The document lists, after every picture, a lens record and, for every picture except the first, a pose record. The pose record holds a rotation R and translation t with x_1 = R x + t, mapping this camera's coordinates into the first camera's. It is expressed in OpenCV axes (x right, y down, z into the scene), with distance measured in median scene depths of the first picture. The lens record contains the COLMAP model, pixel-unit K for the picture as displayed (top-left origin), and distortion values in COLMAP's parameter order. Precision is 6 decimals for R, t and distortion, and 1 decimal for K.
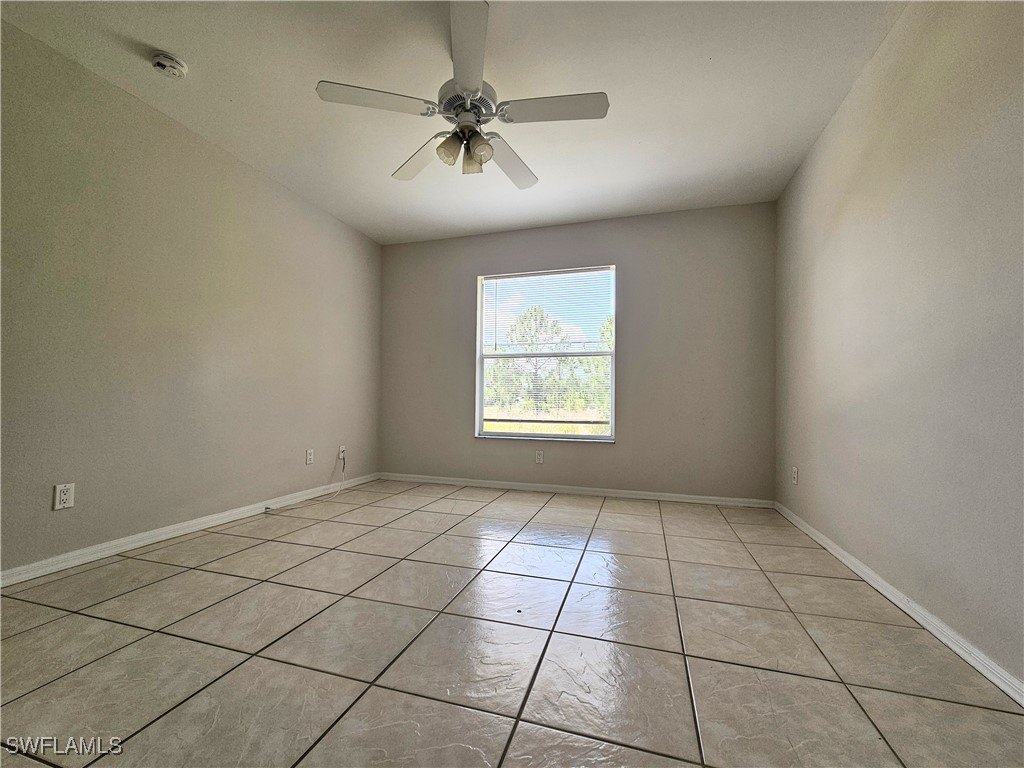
lens RADIAL K [[419.7, 0, 513.0], [0, 419.7, 394.7], [0, 0, 1]] dist [-0.000747, 0.000420]
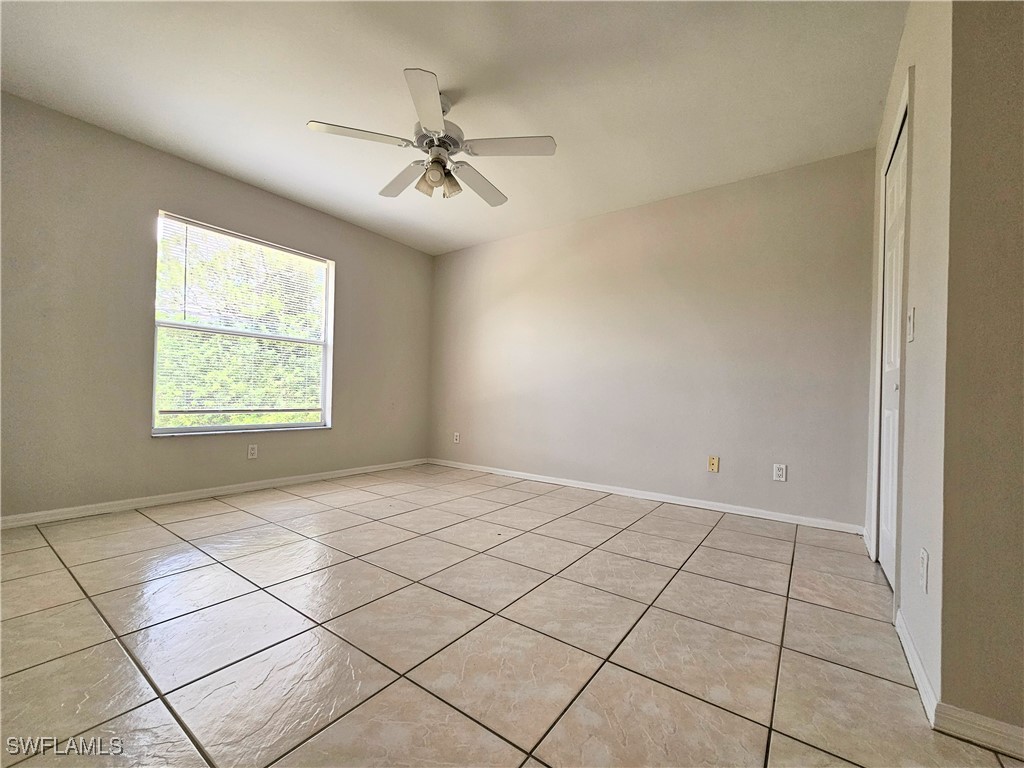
lens RADIAL K [[419.7, 0, 513.0], [0, 419.7, 394.7], [0, 0, 1]] dist [-0.000747, 0.000420]
pose [[0.321105, -0.001727, 0.947042, -0.680387], [-0.037271, 0.999201, 0.014459, -0.004581], [-0.946310, -0.039940, 0.320783, 0.238590]]
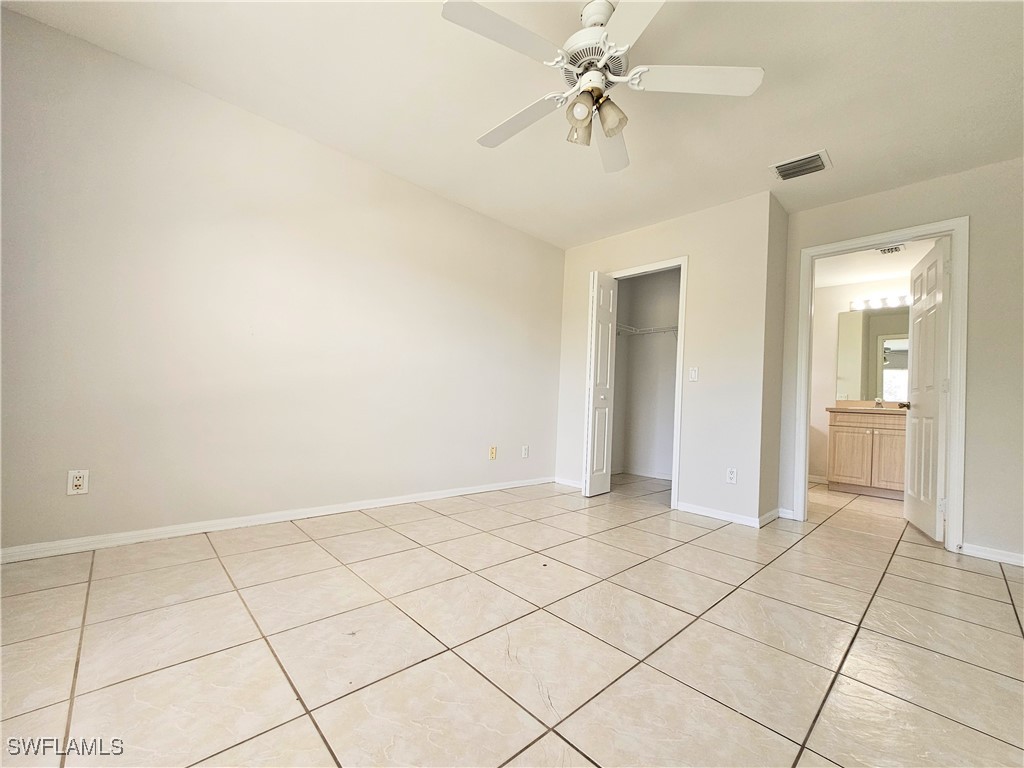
lens RADIAL K [[419.1, 0, 511.7], [0, 419.1, 394.6], [0, 0, 1]] dist [0.000314, 0.000415]
pose [[-0.866899, -0.045273, 0.496424, -0.249555], [-0.065984, 0.997526, -0.024254, 0.014904], [-0.494098, -0.053781, -0.867741, 1.070238]]
